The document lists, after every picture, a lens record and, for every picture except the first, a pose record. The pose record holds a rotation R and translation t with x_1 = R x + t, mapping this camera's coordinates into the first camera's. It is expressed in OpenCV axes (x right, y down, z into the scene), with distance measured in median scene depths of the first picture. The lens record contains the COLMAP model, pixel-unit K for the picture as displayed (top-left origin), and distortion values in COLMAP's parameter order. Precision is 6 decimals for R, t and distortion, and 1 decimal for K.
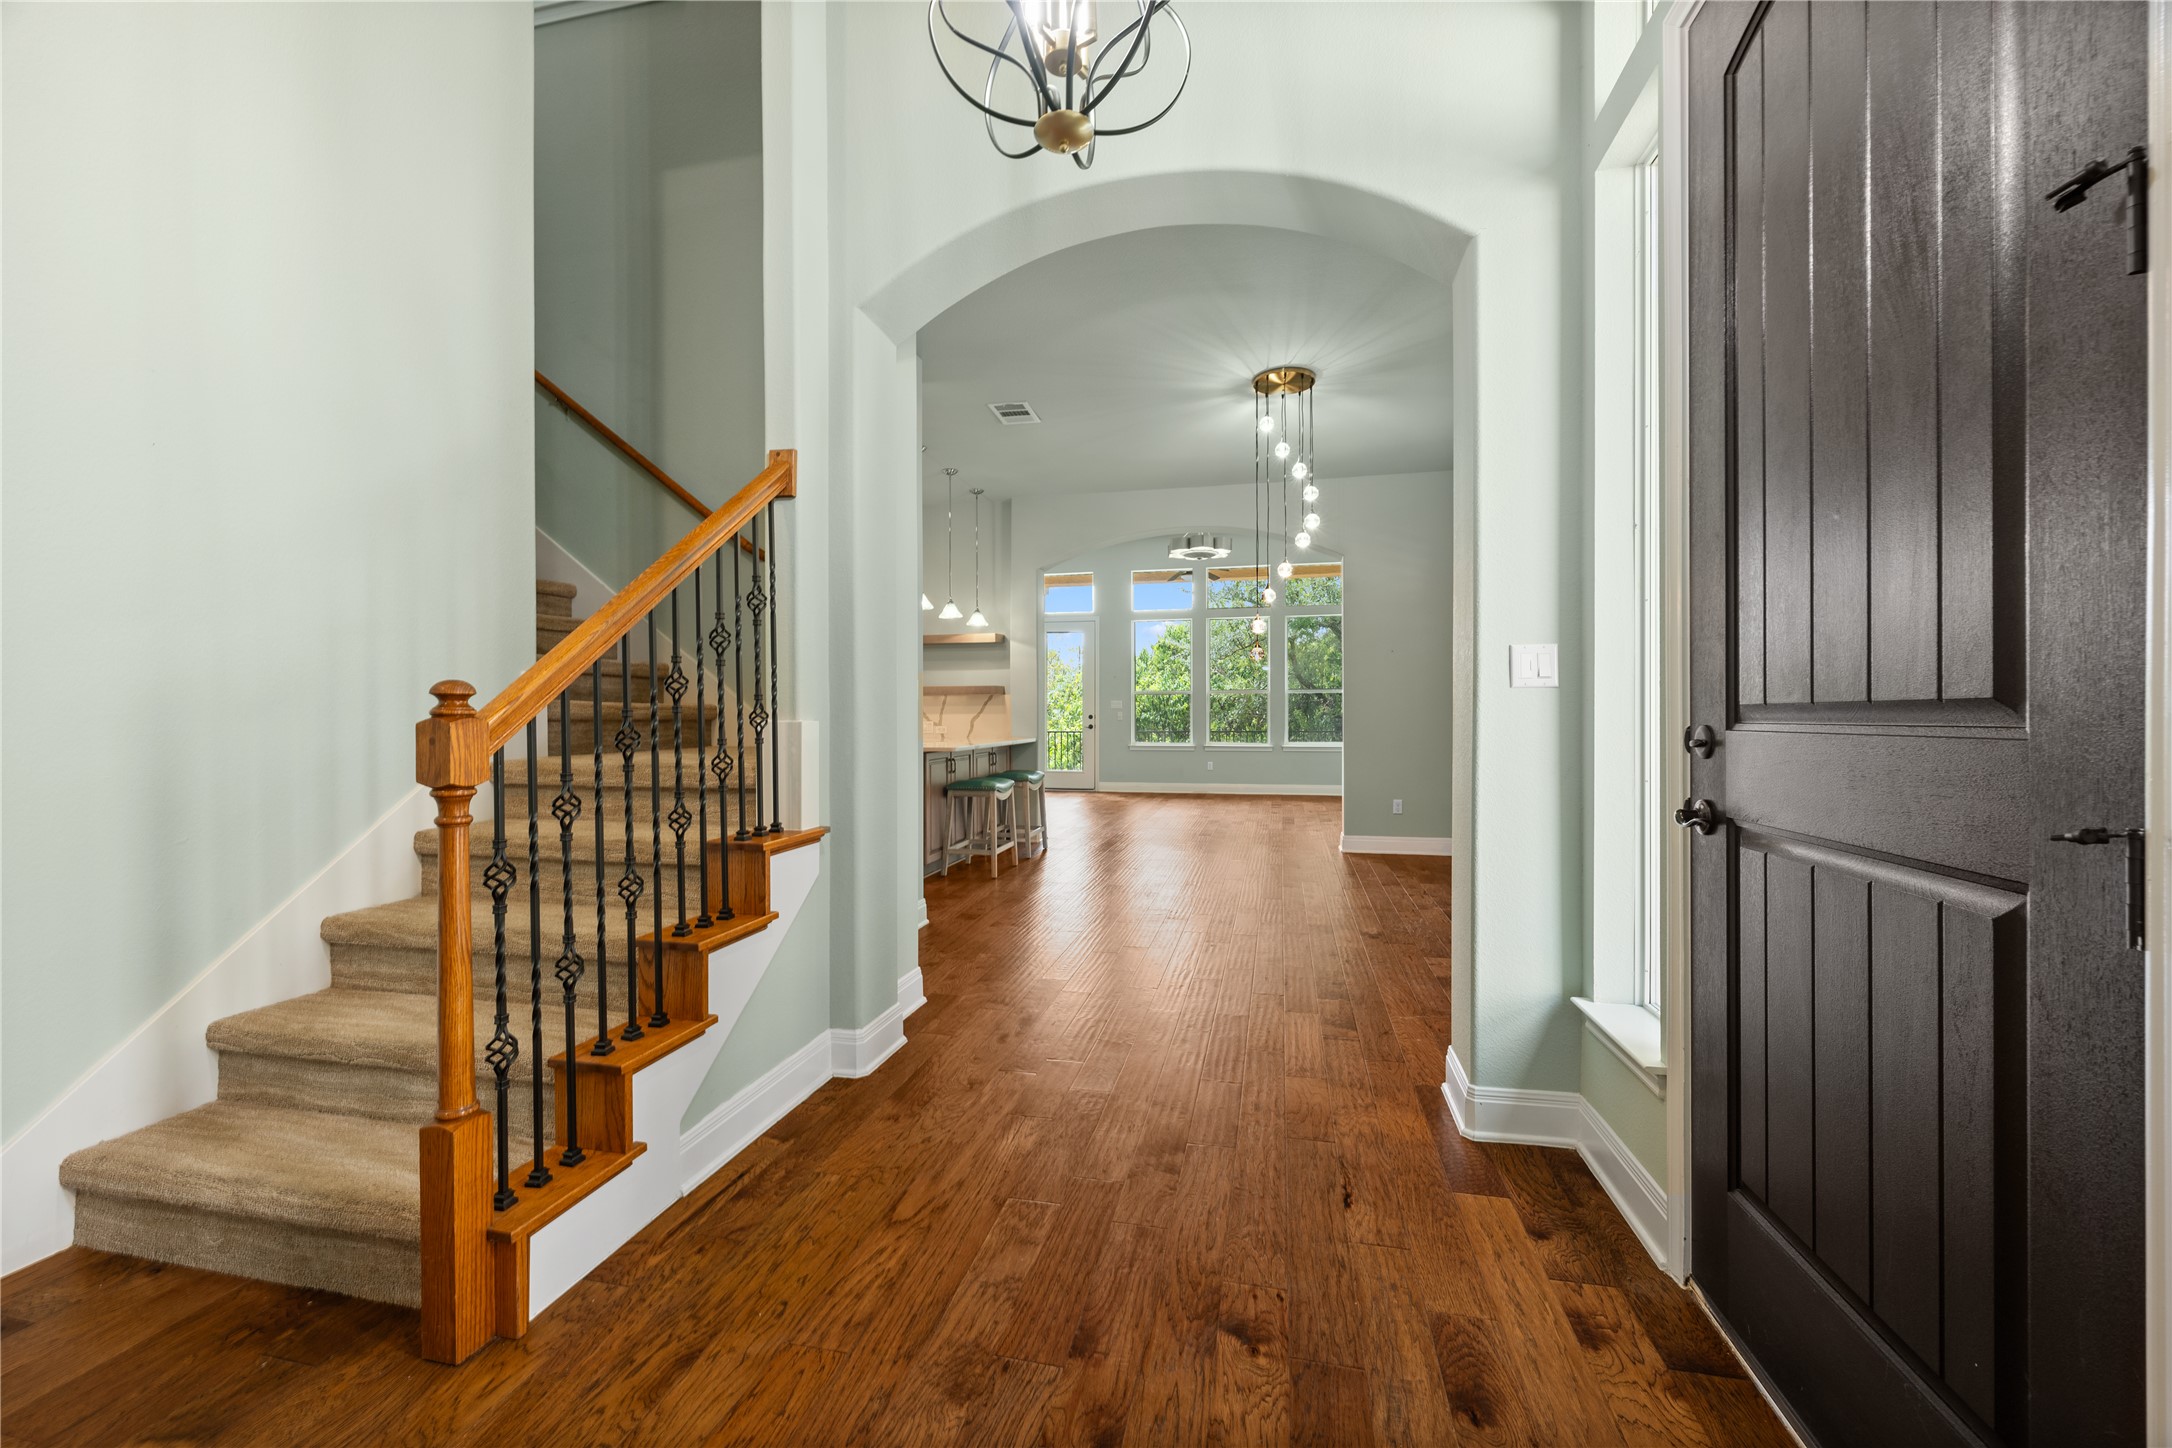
lens RADIAL K [[862.7, 0, 1077.5], [0, 862.7, 719.3], [0, 0, 1]] dist [-0.003138, 0.000455]
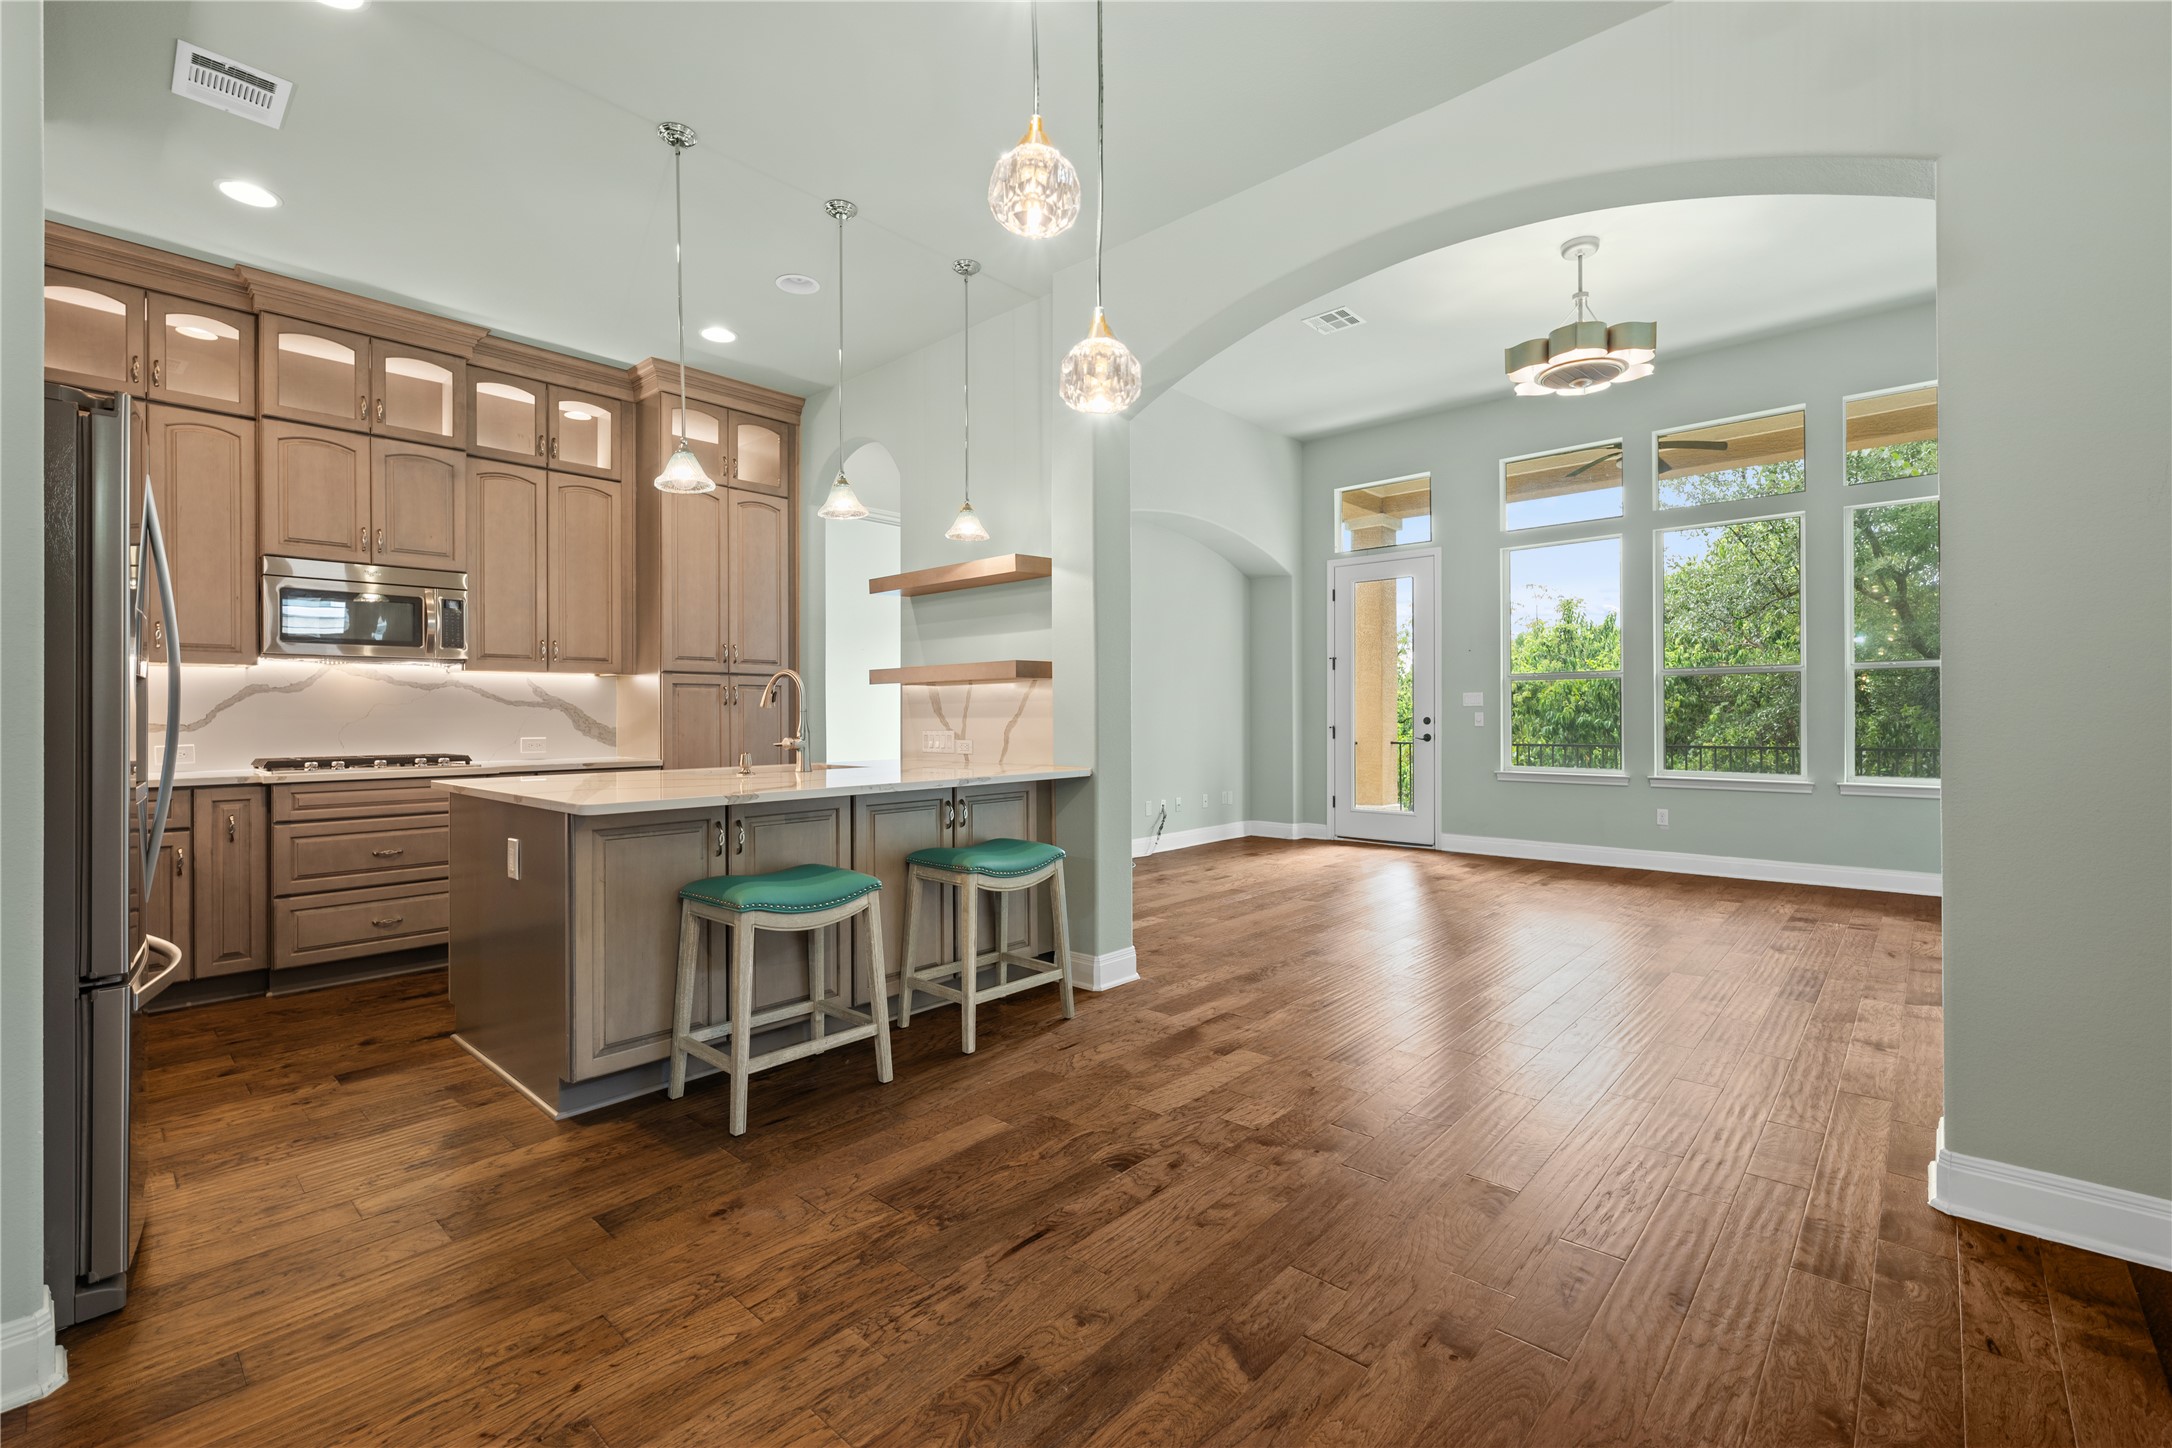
lens RADIAL K [[937.3, 0, 1081.4], [0, 937.3, 711.7], [0, 0, 1]] dist [-0.002136, -0.000201]
pose [[0.872887, -0.001594, -0.487919, 0.242473], [-0.002564, 0.999966, -0.007854, -0.006811], [0.487915, 0.008107, 0.872854, 0.675321]]
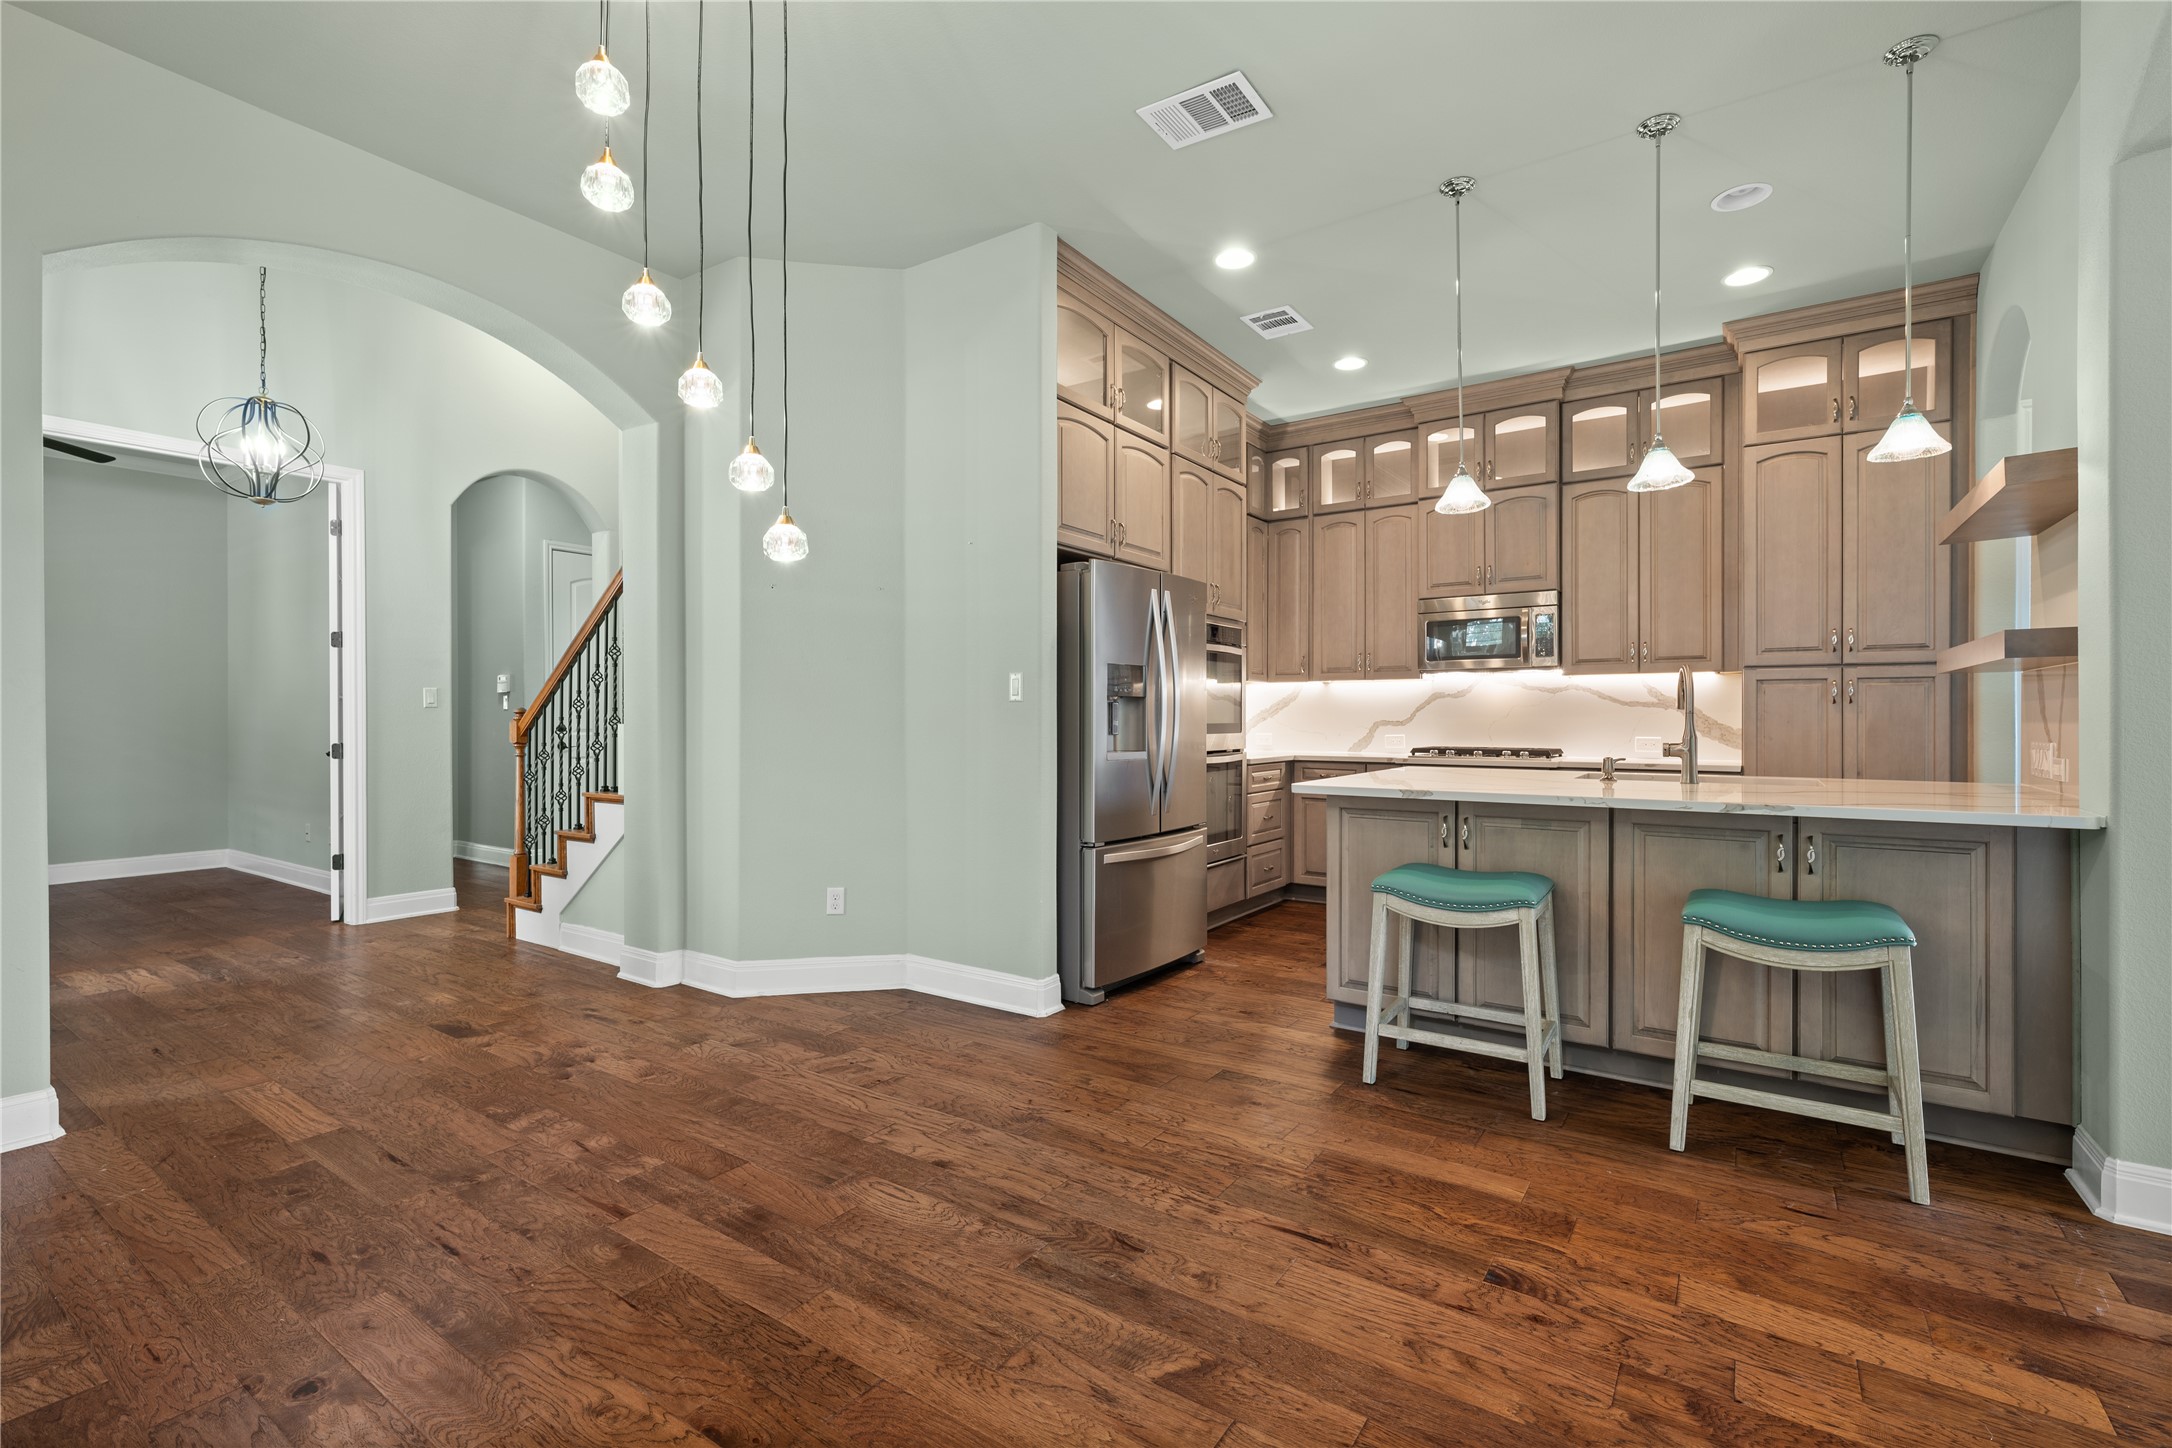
lens RADIAL K [[971.1, 0, 1089.3], [0, 971.1, 721.1], [0, 0, 1]] dist [-0.002898, -0.000268]
pose [[-0.367035, 0.009434, -0.930159, 0.416673], [-0.004825, 0.999916, 0.012045, -0.011879], [0.930194, 0.008909, -0.366959, 1.011613]]
